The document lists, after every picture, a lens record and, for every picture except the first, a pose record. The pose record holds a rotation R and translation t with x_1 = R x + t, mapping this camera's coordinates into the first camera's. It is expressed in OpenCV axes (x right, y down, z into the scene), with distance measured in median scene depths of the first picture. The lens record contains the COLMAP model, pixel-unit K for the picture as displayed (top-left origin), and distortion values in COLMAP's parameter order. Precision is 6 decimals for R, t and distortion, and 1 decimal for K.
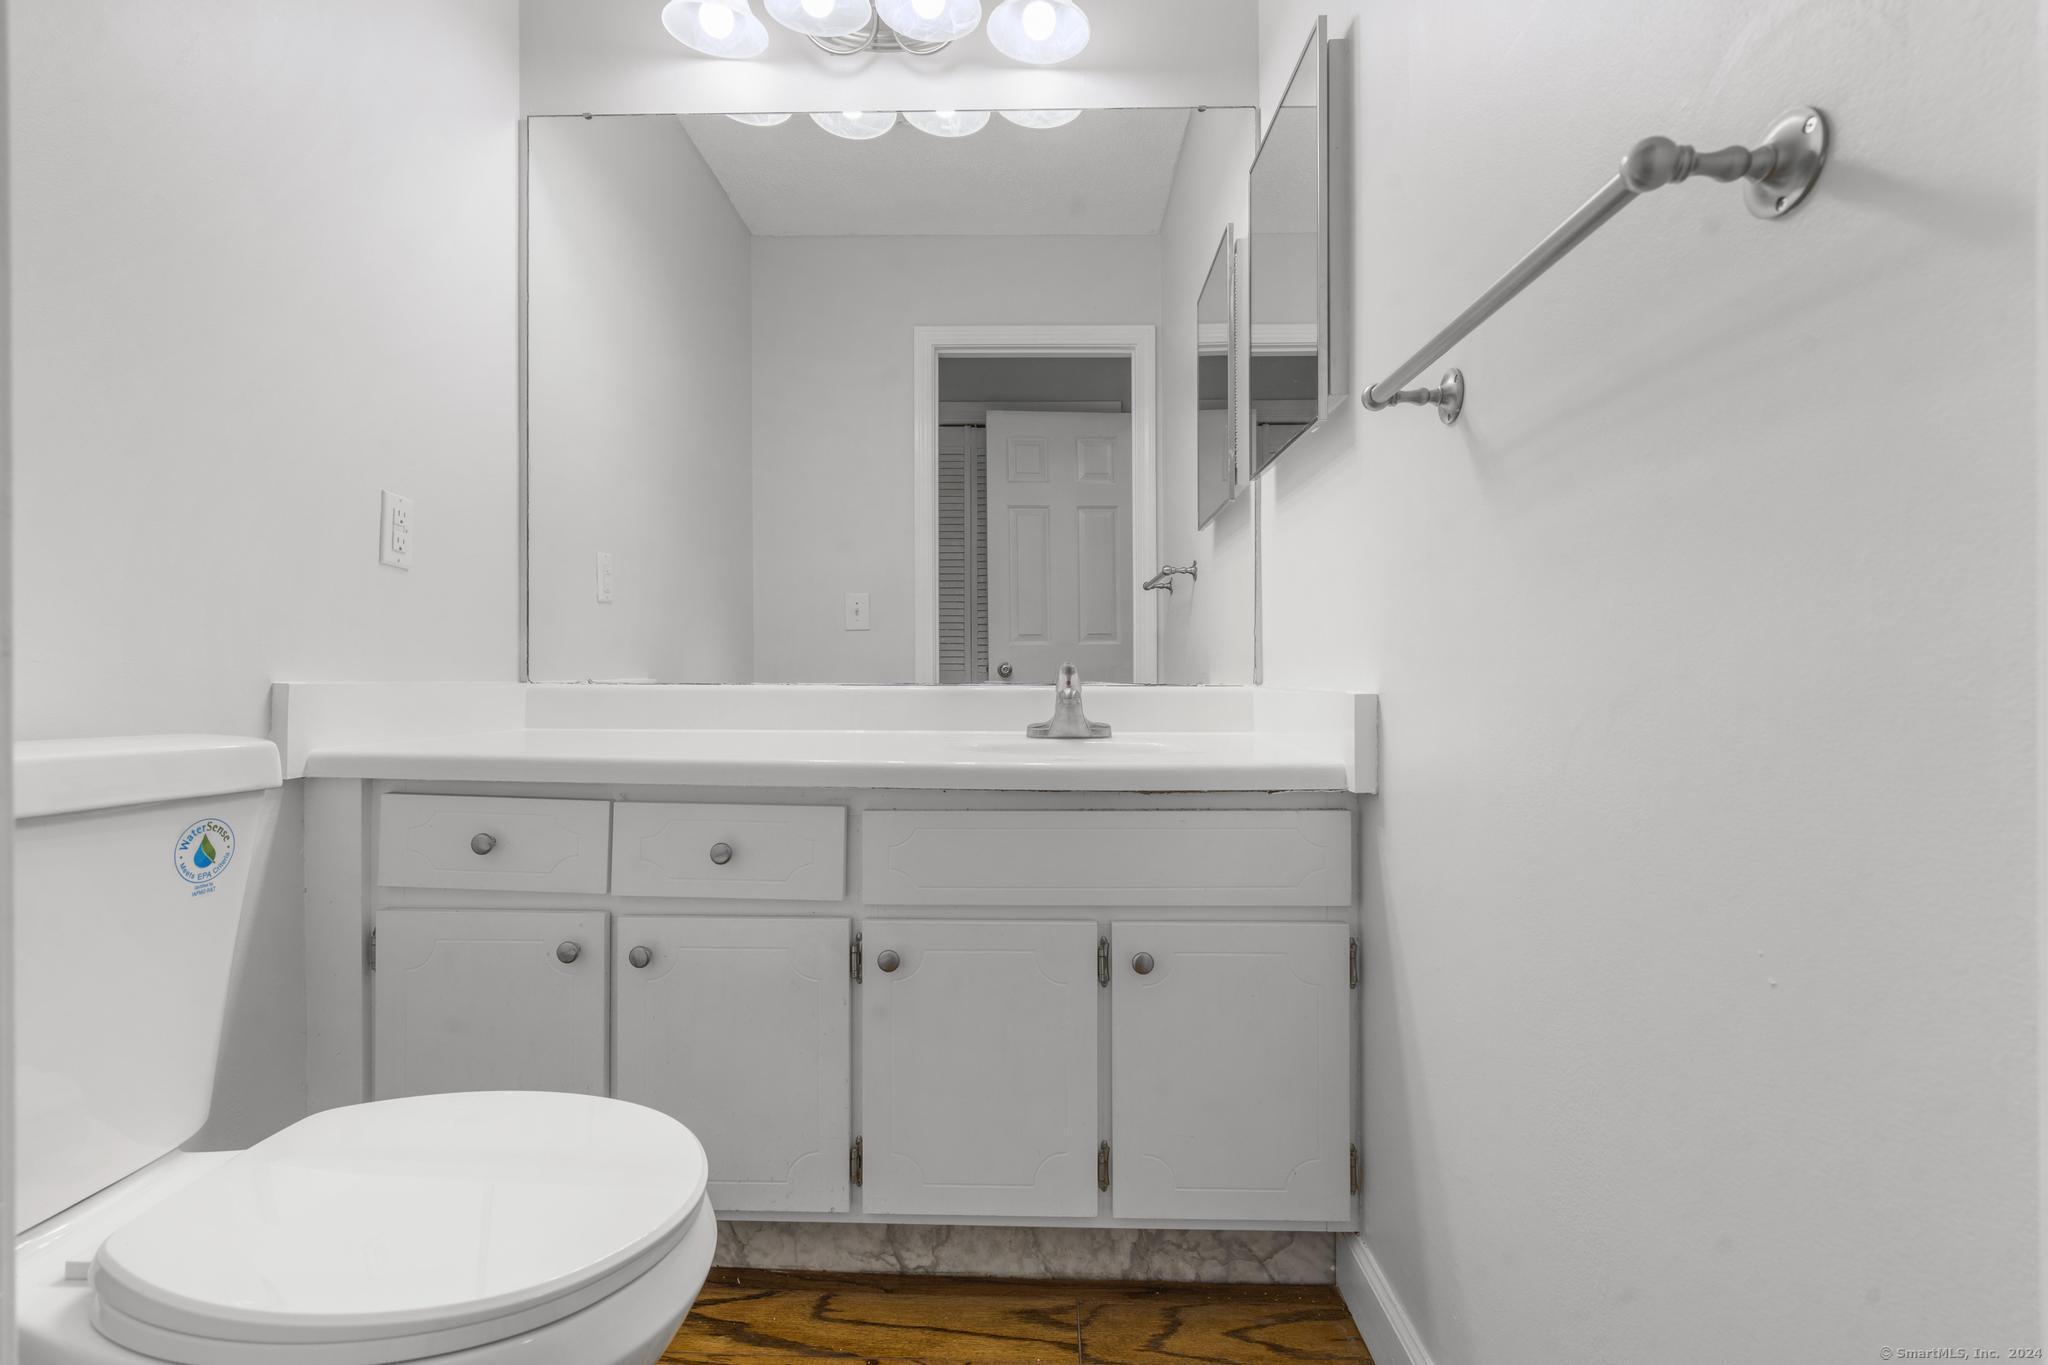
lens RADIAL K [[949.7, 0, 1014.1], [0, 949.7, 674.9], [0, 0, 1]] dist [-0.003012, 0.001841]
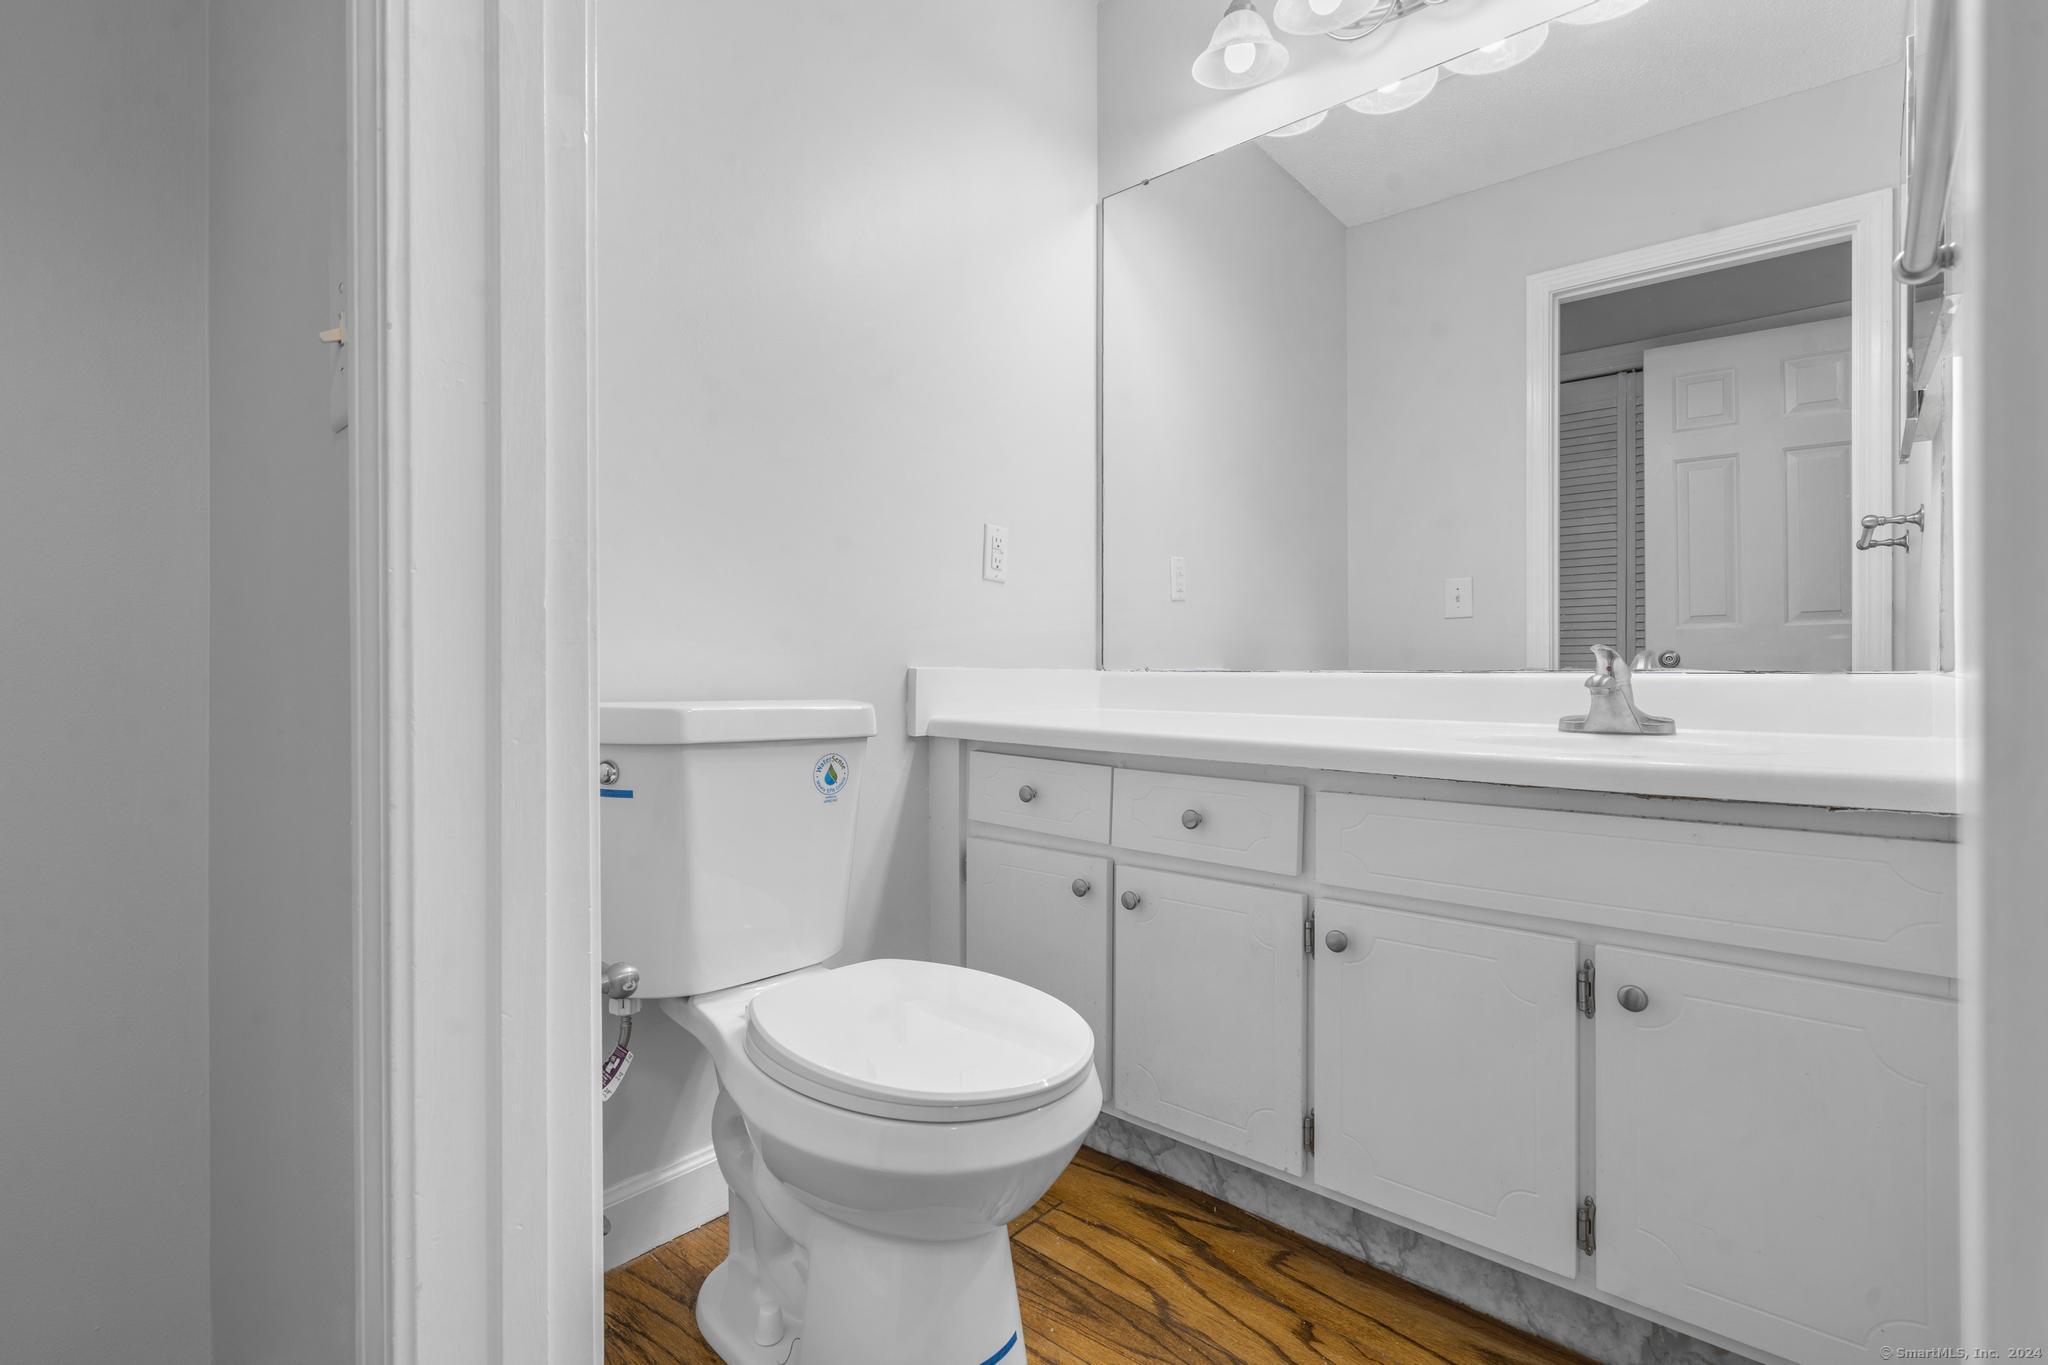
lens RADIAL K [[950.1, 0, 1025.3], [0, 950.1, 676.5], [0, 0, 1]] dist [-0.002618, 0.001074]
pose [[0.770009, 0.002702, -0.638027, 0.243594], [0.001087, 0.999984, 0.005546, 0.012475], [0.638032, -0.004964, 0.769994, 0.011586]]
